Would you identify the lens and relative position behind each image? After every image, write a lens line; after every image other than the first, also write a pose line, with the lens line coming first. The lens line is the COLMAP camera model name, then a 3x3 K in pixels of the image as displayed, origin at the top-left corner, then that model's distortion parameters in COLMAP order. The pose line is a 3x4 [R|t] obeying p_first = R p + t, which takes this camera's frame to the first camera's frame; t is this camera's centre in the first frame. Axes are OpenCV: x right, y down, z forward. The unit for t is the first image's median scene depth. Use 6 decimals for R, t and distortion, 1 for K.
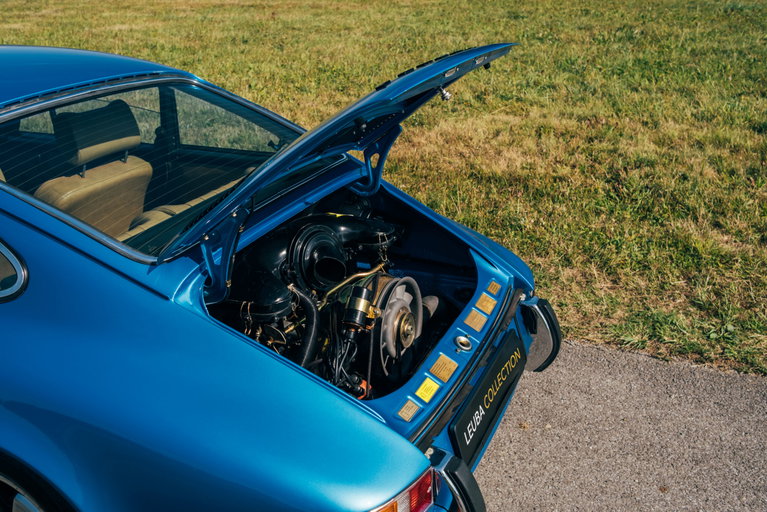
lens RADIAL K [[734.5, 0, 383.5], [0, 734.5, 256.0], [0, 0, 1]] dist [-0.076691, 0.200121]
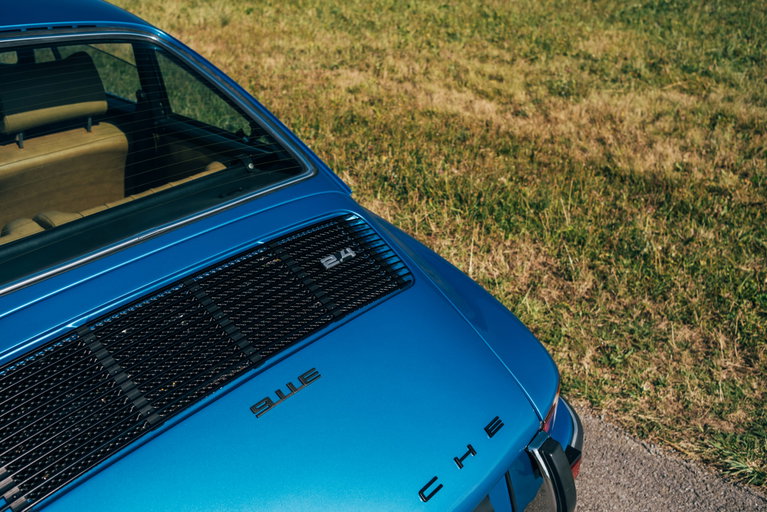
lens RADIAL K [[734.5, 0, 383.5], [0, 734.5, 256.0], [0, 0, 1]] dist [-0.076691, 0.200121]
pose [[0.959216, 0.155588, -0.236002, 0.091551], [-0.135533, 0.985810, 0.099046, -0.064228], [0.248063, -0.063021, 0.966692, 0.163040]]
